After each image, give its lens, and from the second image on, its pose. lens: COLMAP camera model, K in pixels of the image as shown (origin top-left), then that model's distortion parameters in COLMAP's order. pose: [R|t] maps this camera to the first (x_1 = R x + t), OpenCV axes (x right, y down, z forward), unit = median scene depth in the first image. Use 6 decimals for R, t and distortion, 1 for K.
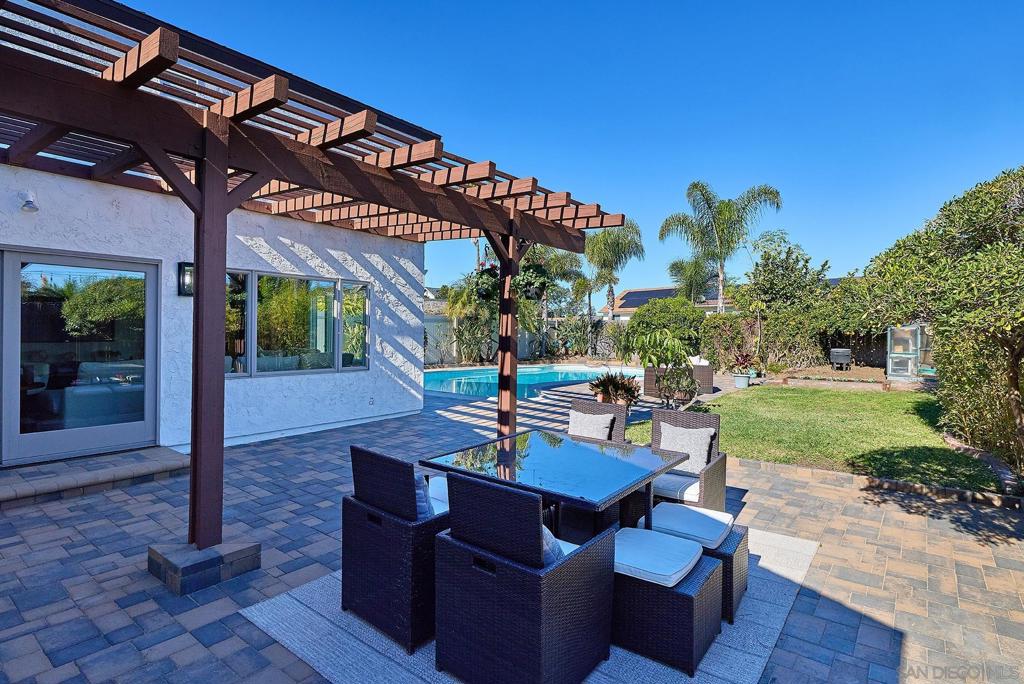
lens RADIAL K [[510.8, 0, 512.0], [0, 510.8, 342.0], [0, 0, 1]] dist [0.001135, -0.000035]
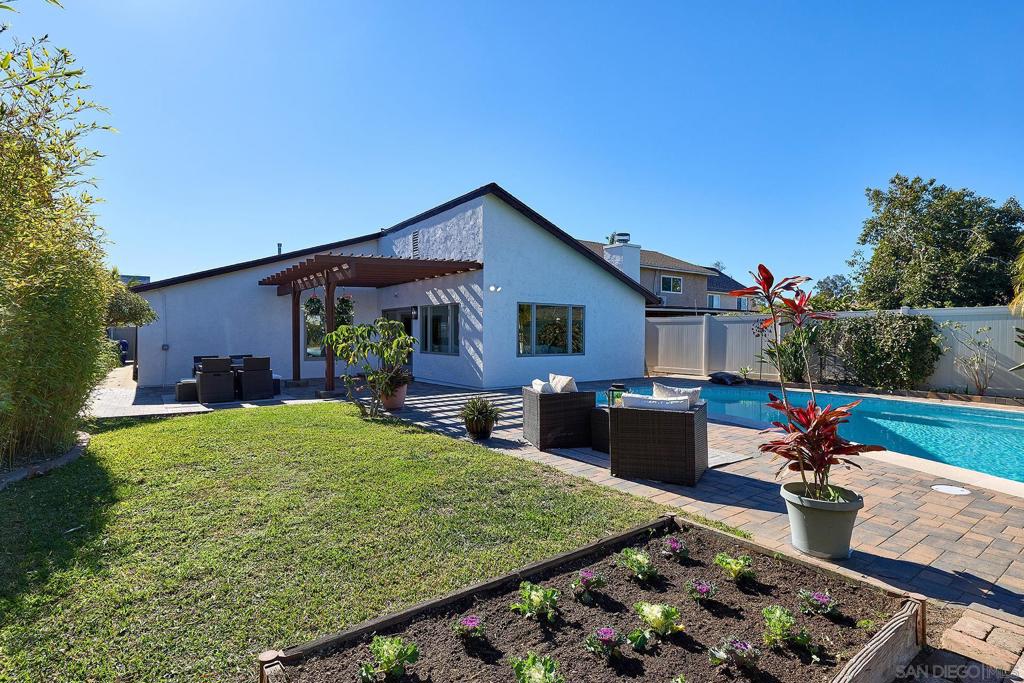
lens RADIAL K [[510.8, 0, 512.0], [0, 510.8, 341.5], [0, 0, 1]] dist [0.001135, -0.000035]
pose [[-0.285342, -0.005464, -0.958410, 0.424268], [-0.031321, 0.999503, 0.003627, -0.000963], [0.957914, 0.031053, -0.285371, 0.551661]]
